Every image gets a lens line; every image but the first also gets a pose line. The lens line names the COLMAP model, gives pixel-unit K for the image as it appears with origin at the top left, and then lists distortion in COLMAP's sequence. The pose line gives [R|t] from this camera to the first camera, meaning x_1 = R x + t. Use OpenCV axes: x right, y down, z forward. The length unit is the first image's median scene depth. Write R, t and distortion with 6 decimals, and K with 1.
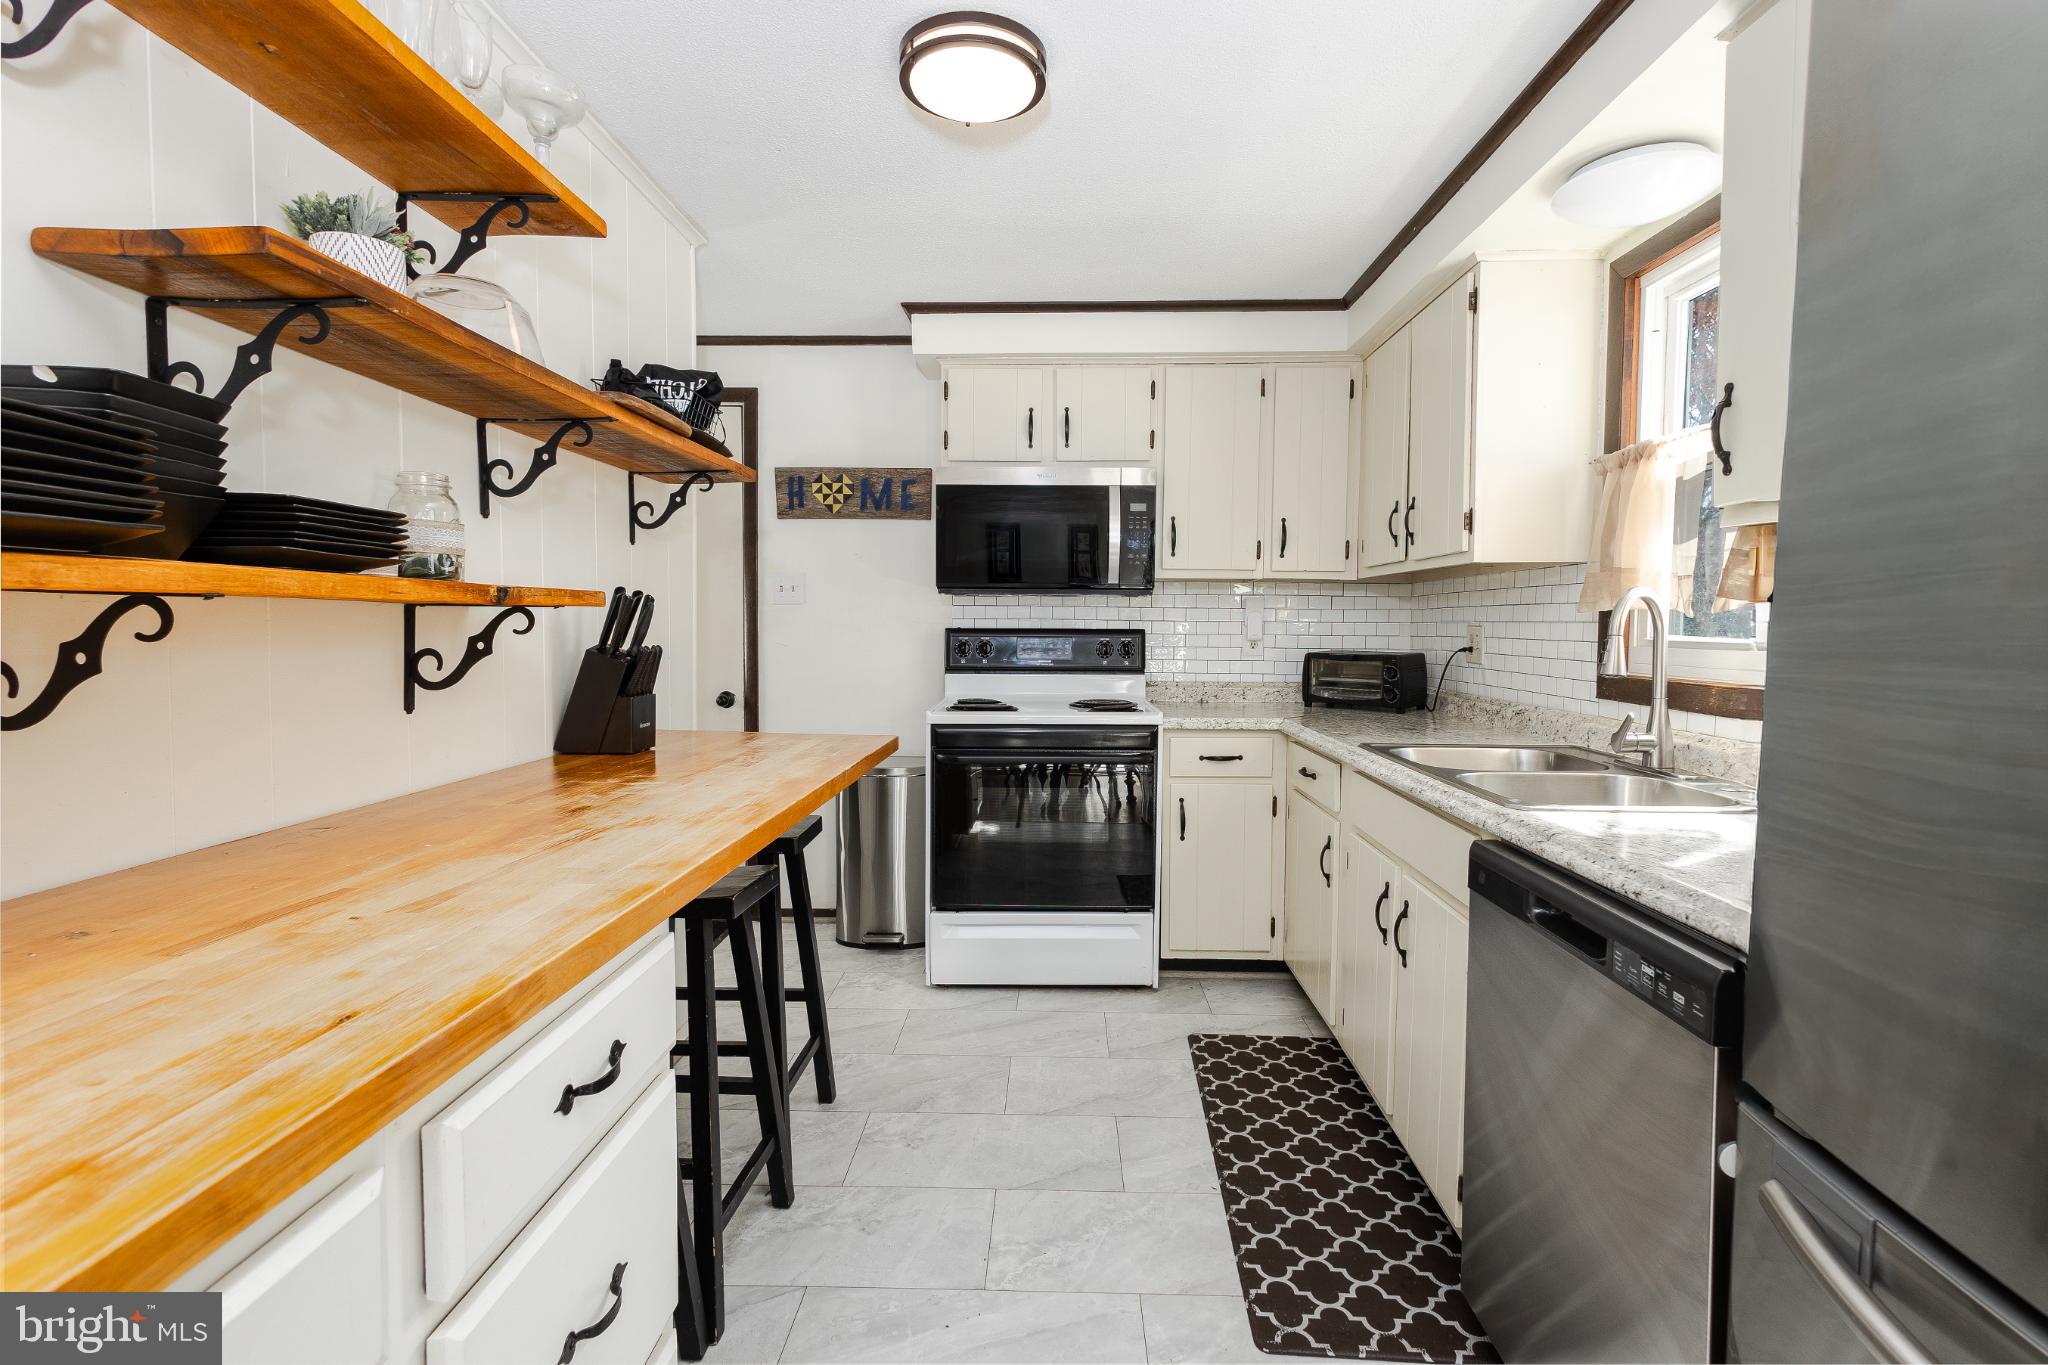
lens RADIAL K [[965.4, 0, 1026.9], [0, 965.4, 669.7], [0, 0, 1]] dist [0.014430, -0.003938]
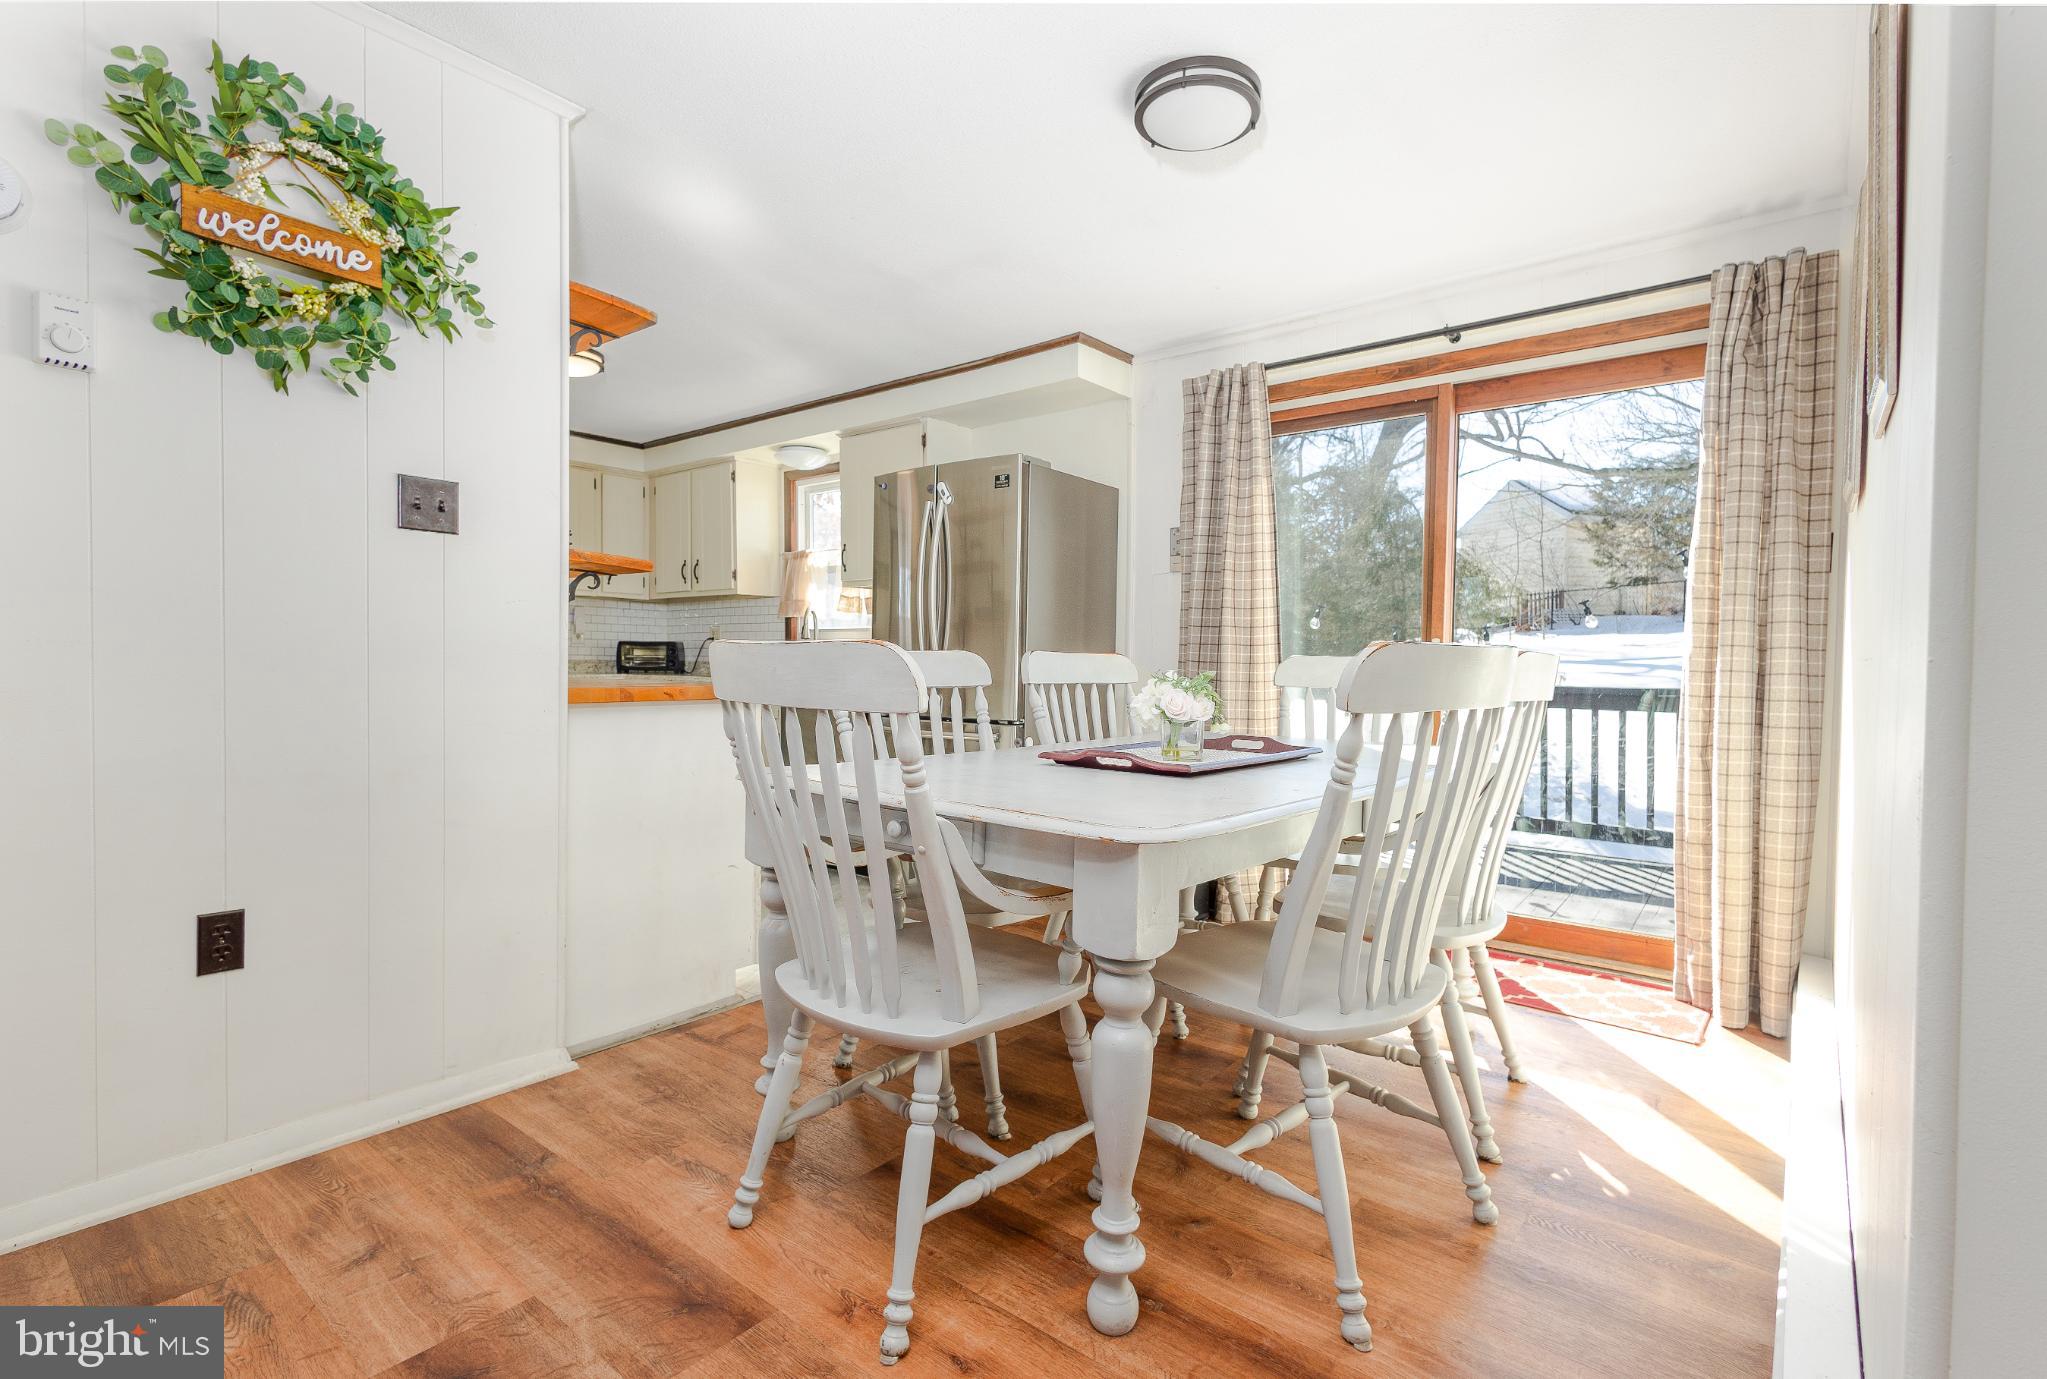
lens RADIAL K [[964.9, 0, 1044.2], [0, 964.9, 689.8], [0, 0, 1]] dist [0.014430, -0.003938]
pose [[0.597886, -0.023633, 0.801233, -0.695127], [0.032208, 0.999466, 0.005446, 0.092911], [-0.800934, 0.022550, 0.598328, -0.685330]]
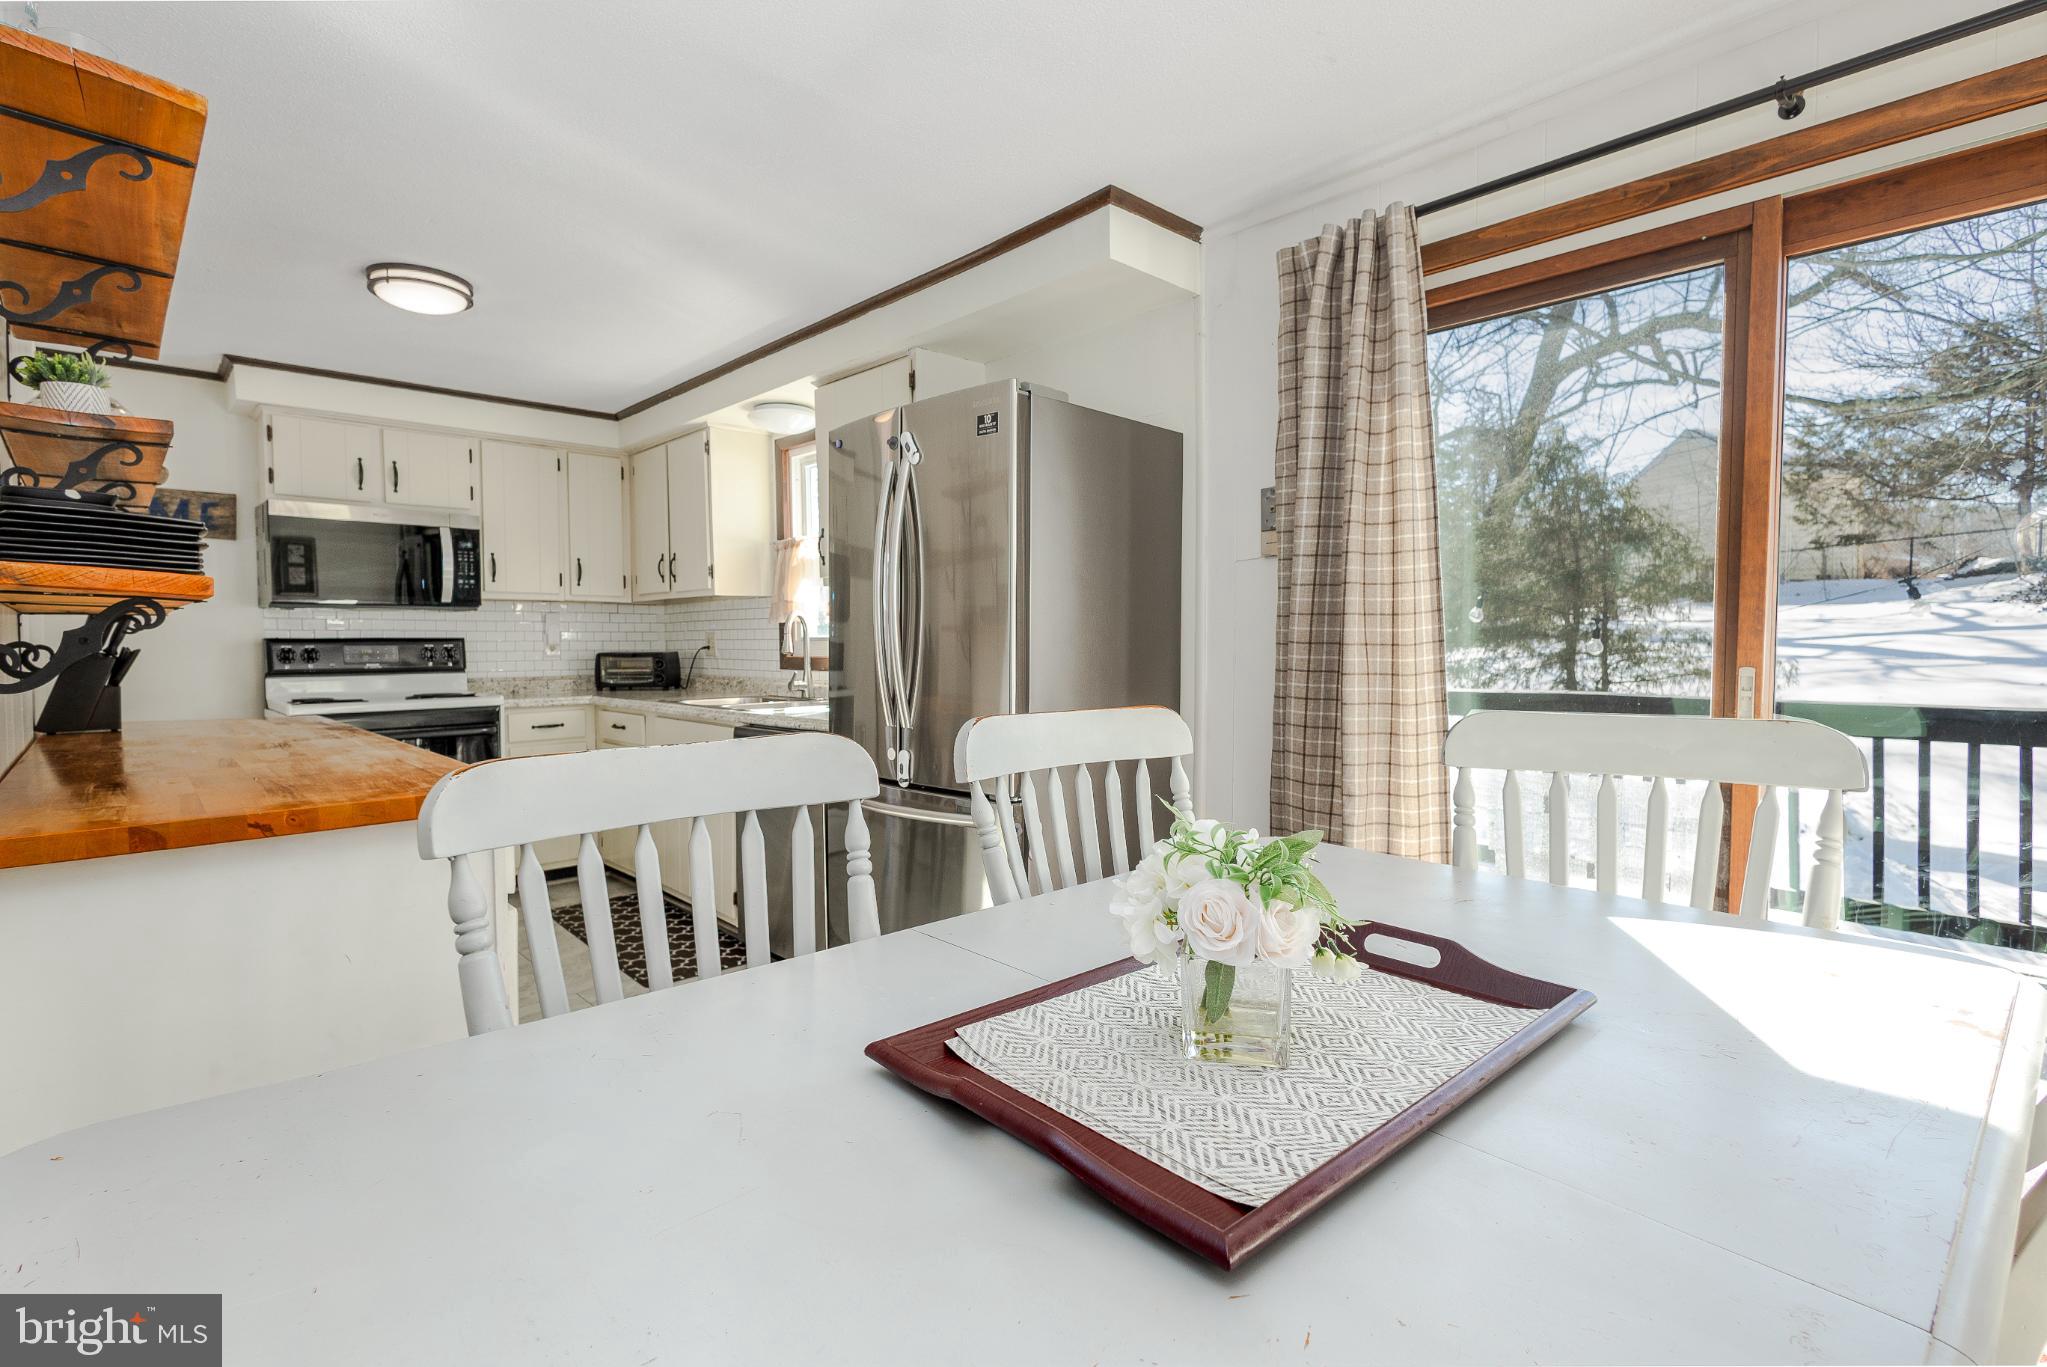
lens RADIAL K [[964.9, 0, 1025.2], [0, 964.9, 683.1], [0, 0, 1]] dist [0.014430, -0.003938]
pose [[0.703873, -0.041986, 0.709084, -0.308886], [0.044520, 0.998897, 0.014953, 0.037214], [-0.708930, 0.021043, 0.704965, -0.499499]]
